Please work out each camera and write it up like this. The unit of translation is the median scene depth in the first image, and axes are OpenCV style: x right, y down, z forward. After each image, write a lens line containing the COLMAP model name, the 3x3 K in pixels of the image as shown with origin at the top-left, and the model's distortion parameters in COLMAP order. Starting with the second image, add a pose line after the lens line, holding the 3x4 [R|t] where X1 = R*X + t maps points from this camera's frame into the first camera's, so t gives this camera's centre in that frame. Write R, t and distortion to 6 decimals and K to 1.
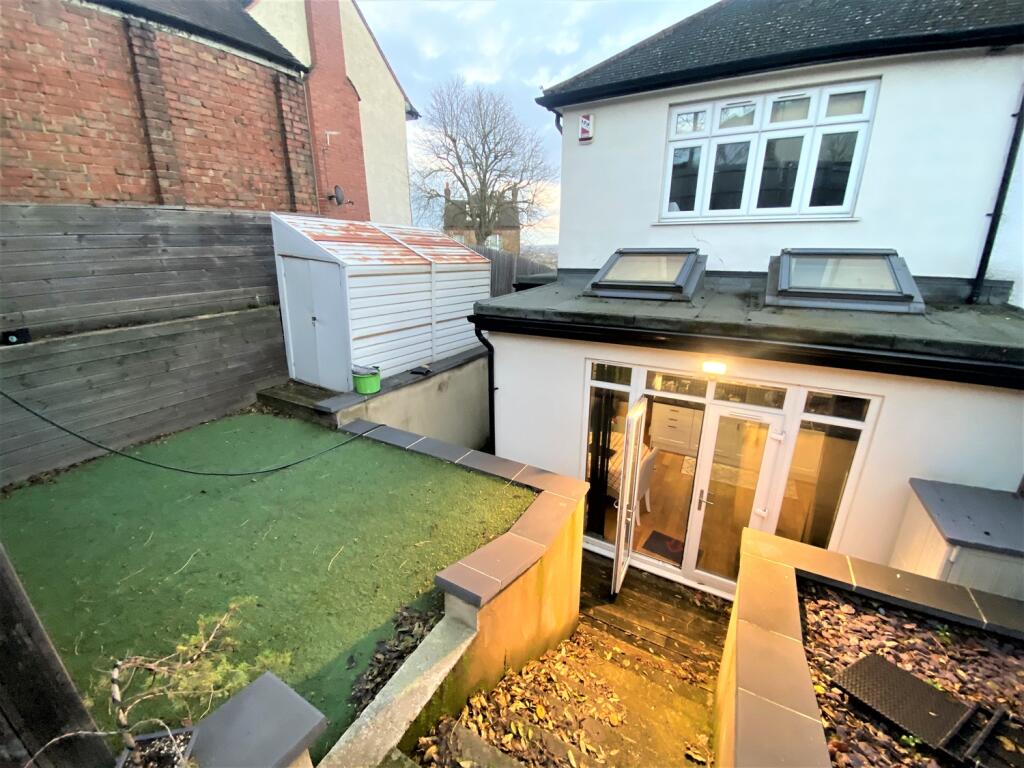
lens RADIAL K [[401.5, 0, 511.9], [0, 401.5, 387.5], [0, 0, 1]] dist [0.000832, -0.013335]
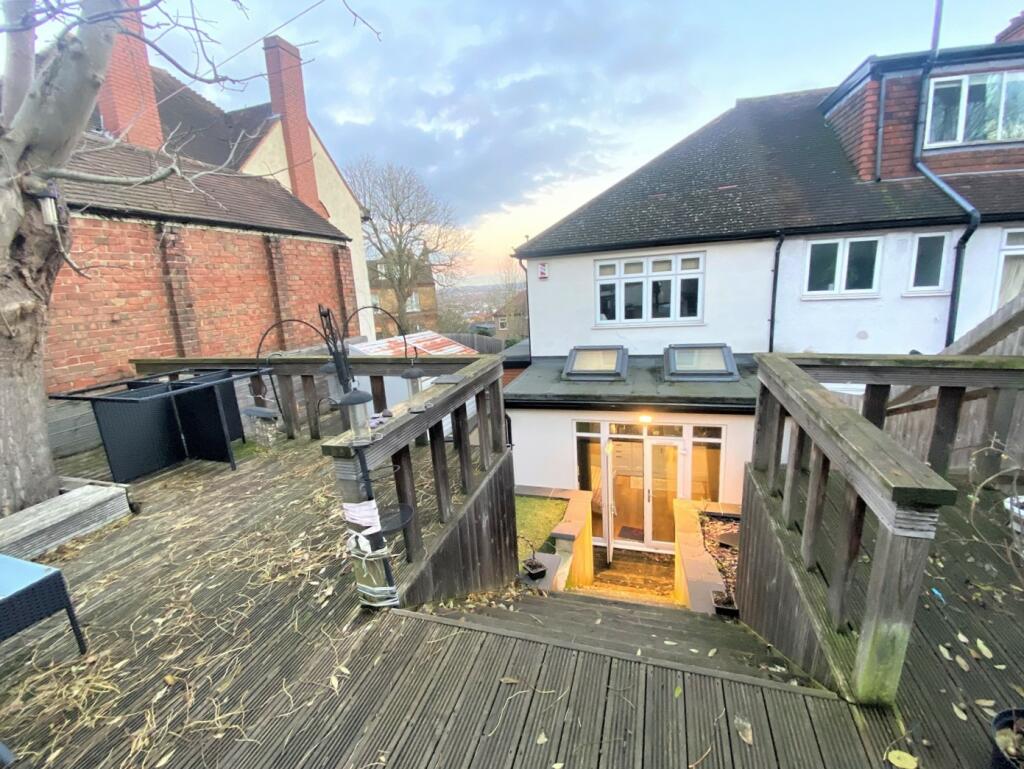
lens RADIAL K [[437.1, 0, 506.4], [0, 437.1, 389.2], [0, 0, 1]] dist [0.001038, -0.015721]
pose [[0.974883, -0.104162, 0.196859, -0.387310], [0.124574, 0.987720, -0.094289, -0.058535], [-0.184620, 0.116444, 0.975887, -0.663799]]
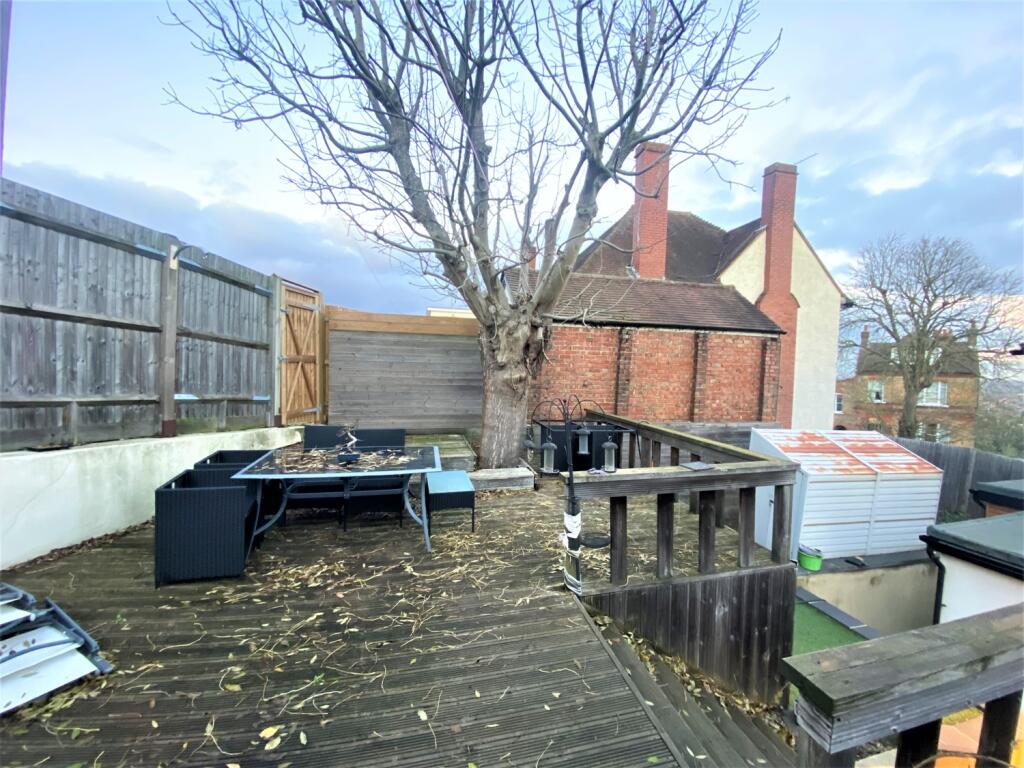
lens RADIAL K [[401.5, 0, 511.9], [0, 401.5, 387.5], [0, 0, 1]] dist [0.000832, -0.013335]
pose [[0.658813, 0.052061, -0.750504, -0.051253], [-0.269489, 0.947732, -0.170823, -0.066376], [0.702383, 0.314793, 0.638407, -0.746143]]
